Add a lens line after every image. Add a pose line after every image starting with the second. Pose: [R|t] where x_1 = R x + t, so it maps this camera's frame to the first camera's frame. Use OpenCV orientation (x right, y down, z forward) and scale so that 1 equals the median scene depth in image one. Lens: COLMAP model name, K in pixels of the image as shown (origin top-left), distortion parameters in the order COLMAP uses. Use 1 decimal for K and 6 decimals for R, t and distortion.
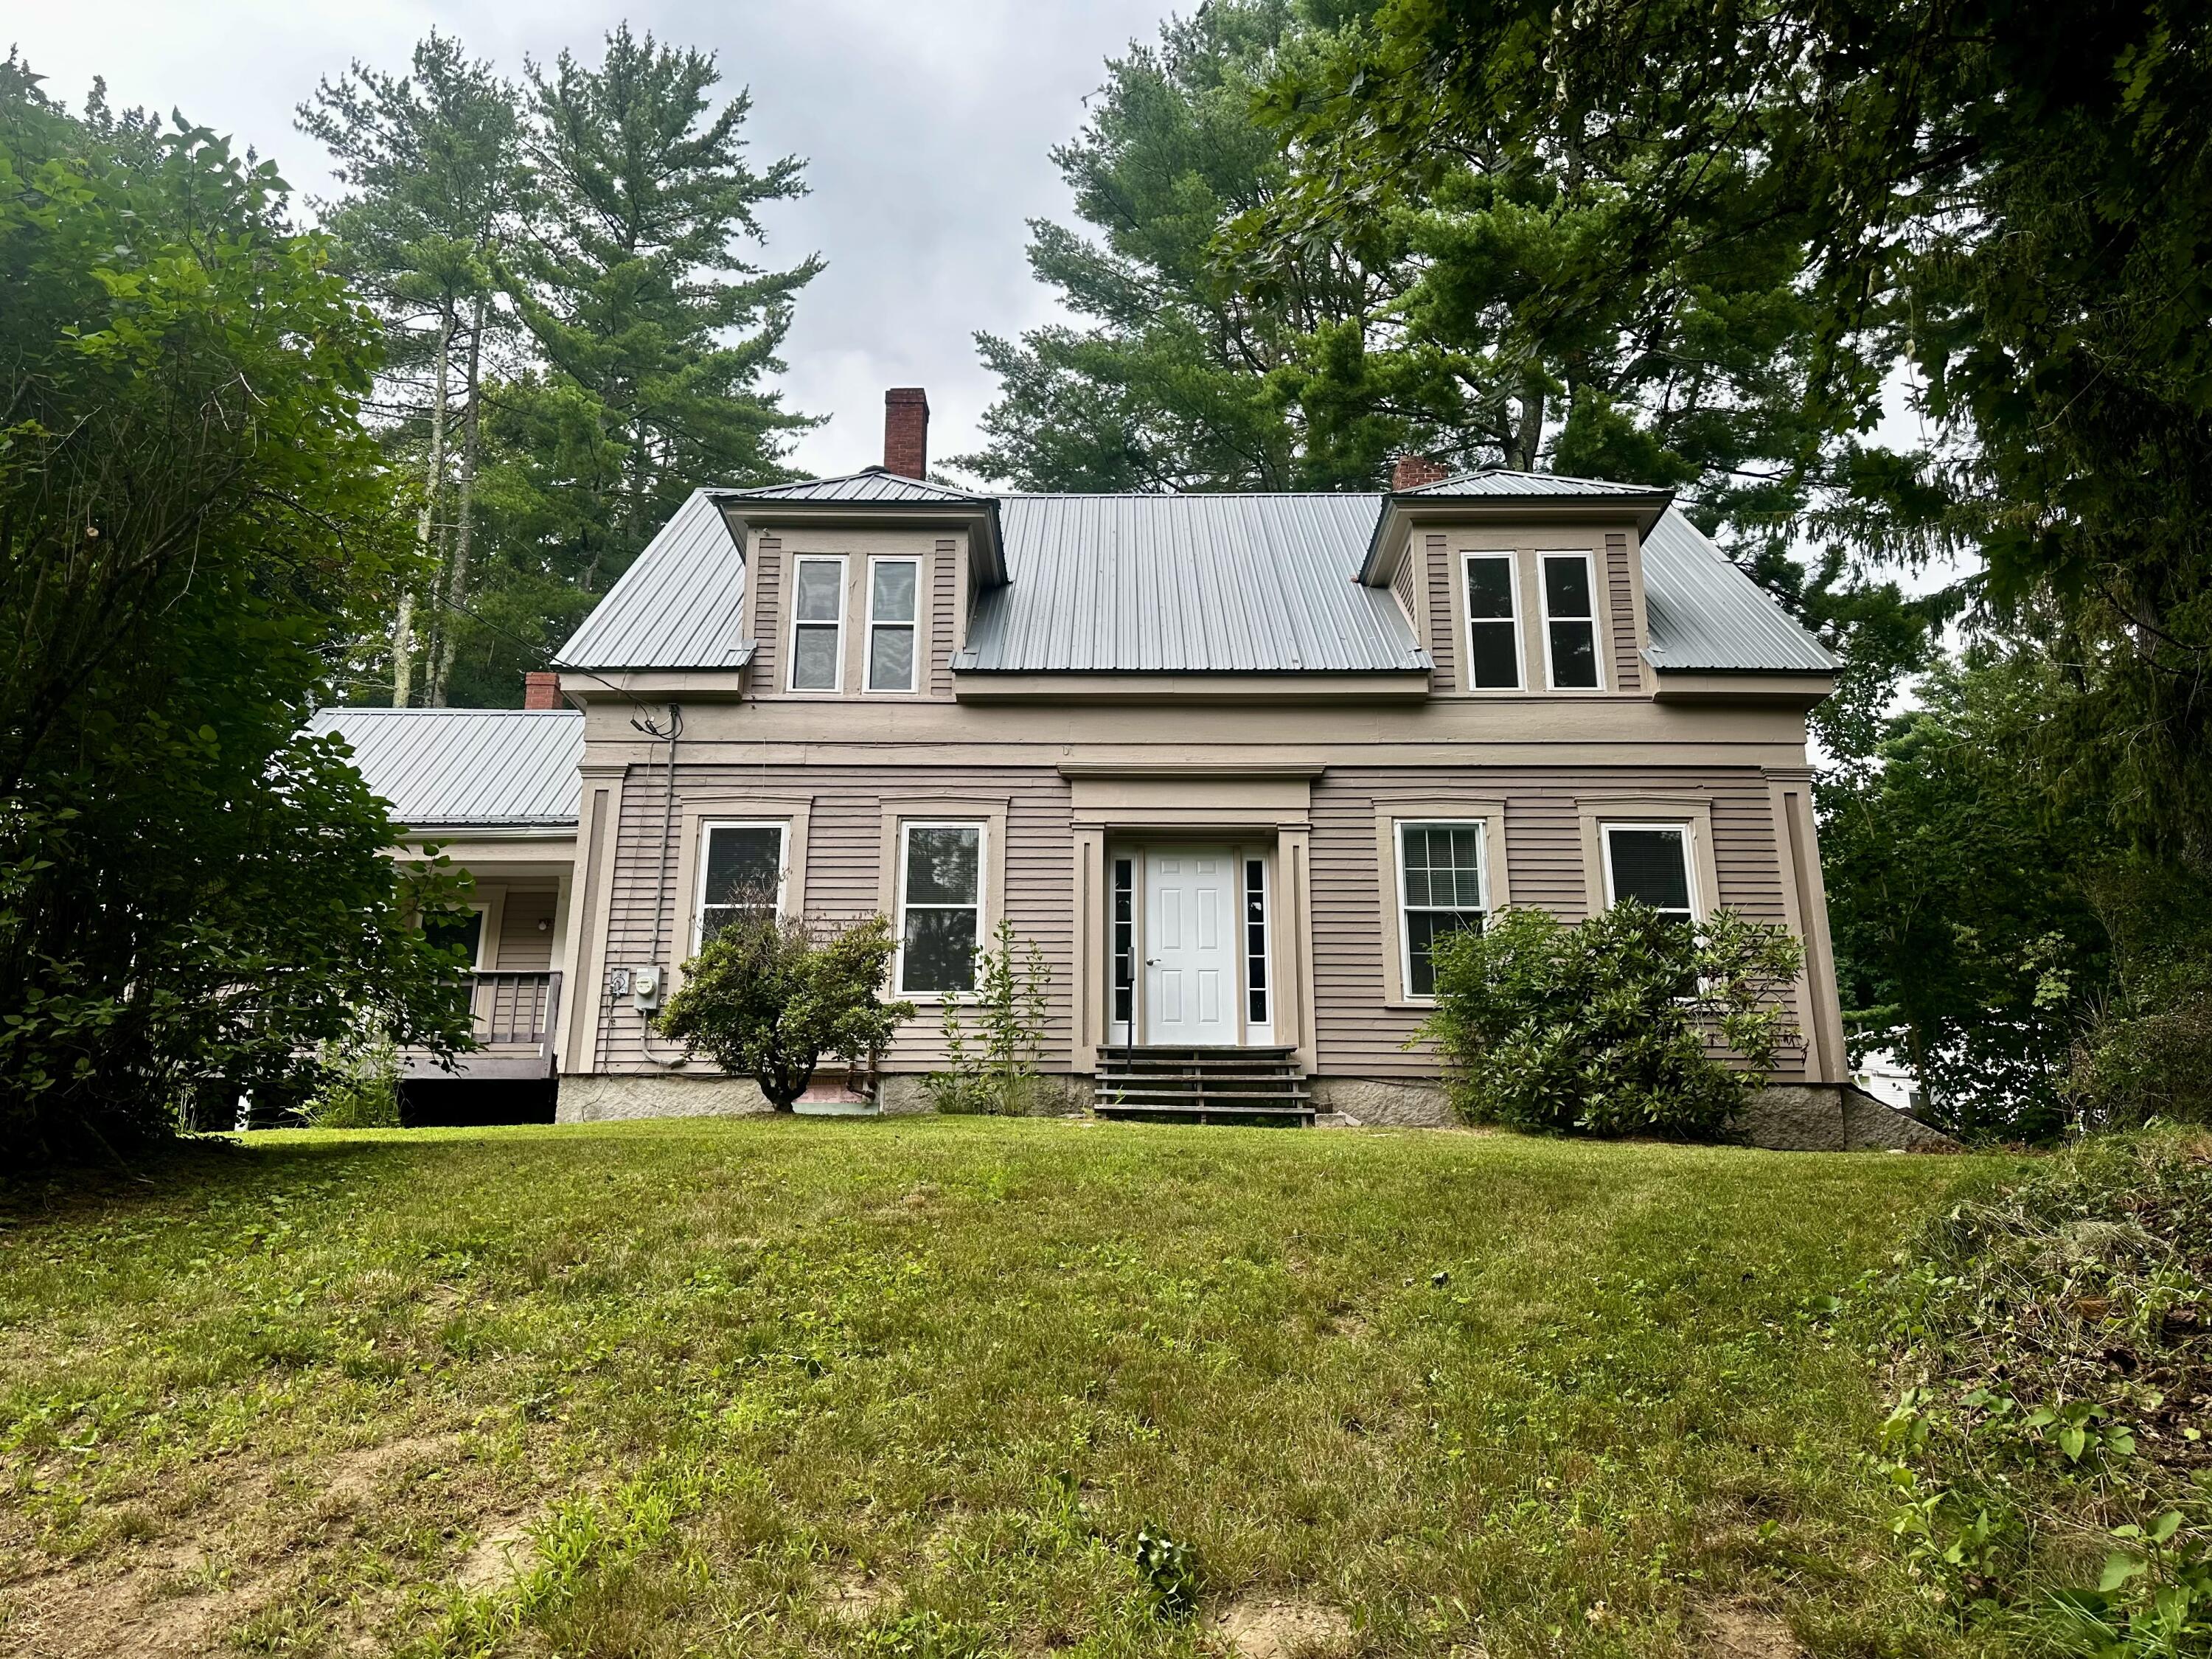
lens RADIAL K [[1536.3, 0, 1119.5], [0, 1536.3, 818.5], [0, 0, 1]] dist [0.058268, -0.020953]
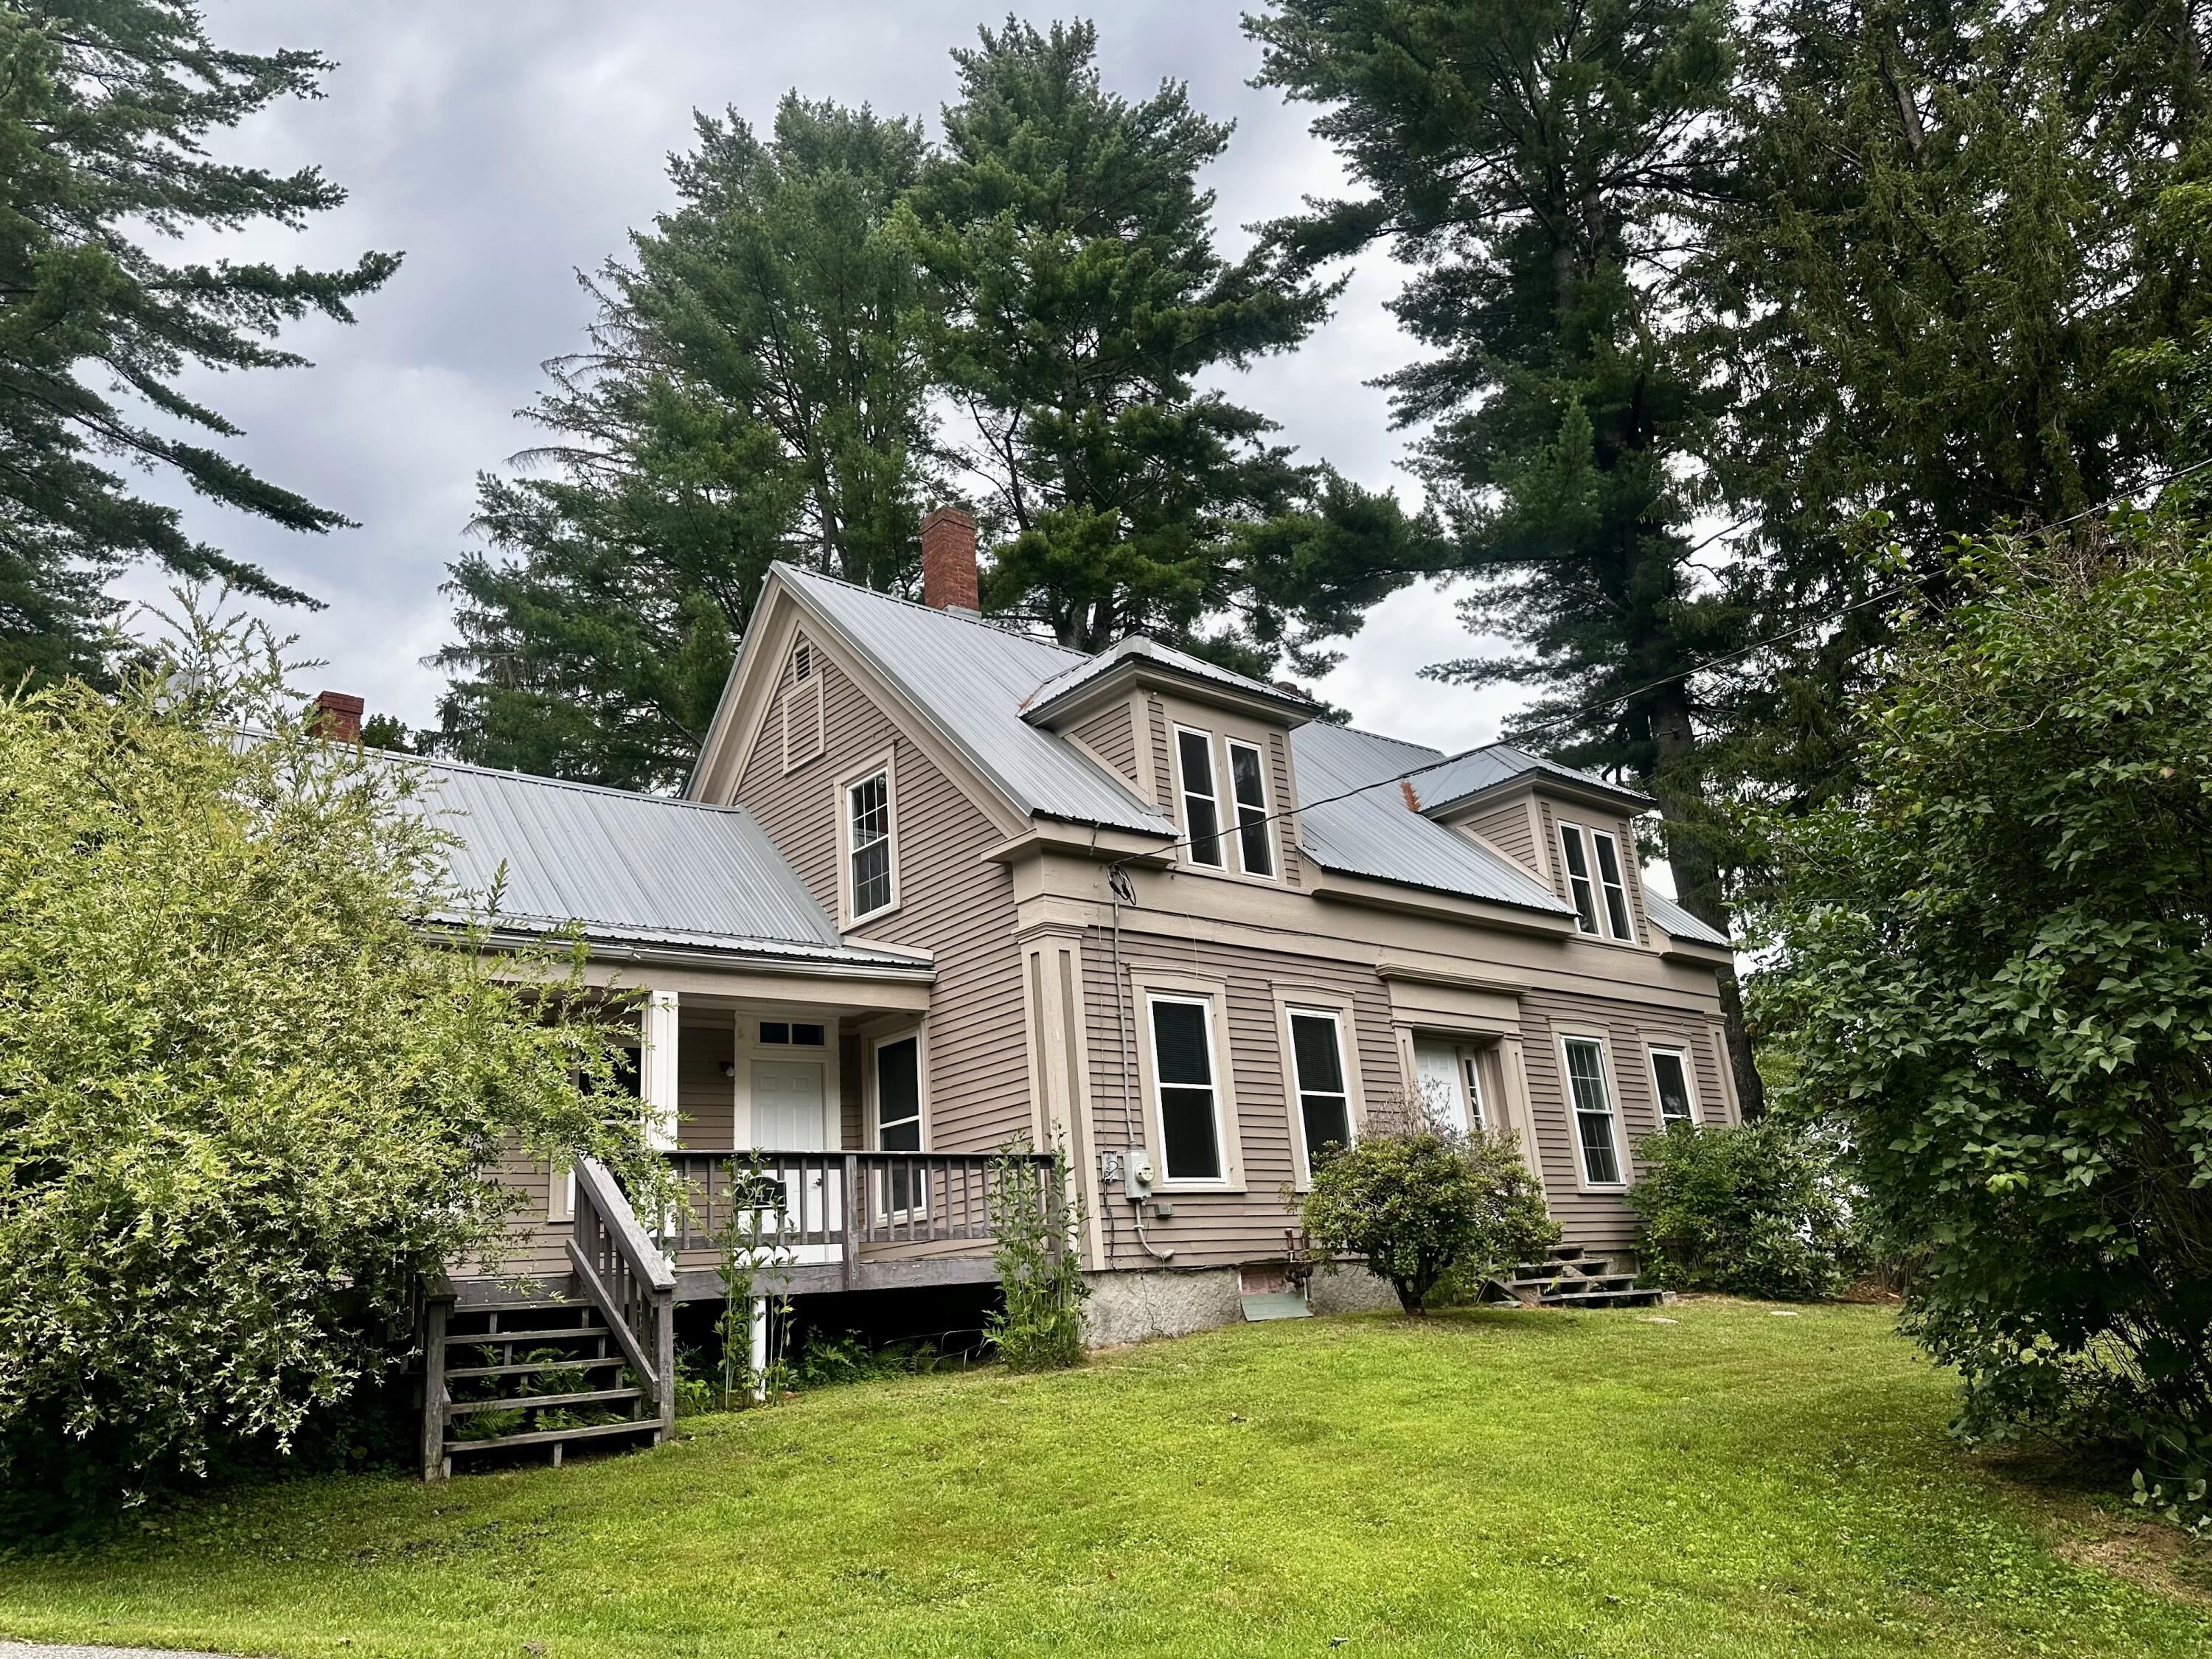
lens RADIAL K [[1536.3, 0, 1068.4], [0, 1536.3, 809.8], [0, 0, 1]] dist [0.058268, -0.020953]
pose [[0.759019, 0.149099, 0.633766, -0.930048], [-0.118857, 0.988799, -0.090277, -0.019140], [-0.640127, -0.006805, 0.768239, 0.297230]]
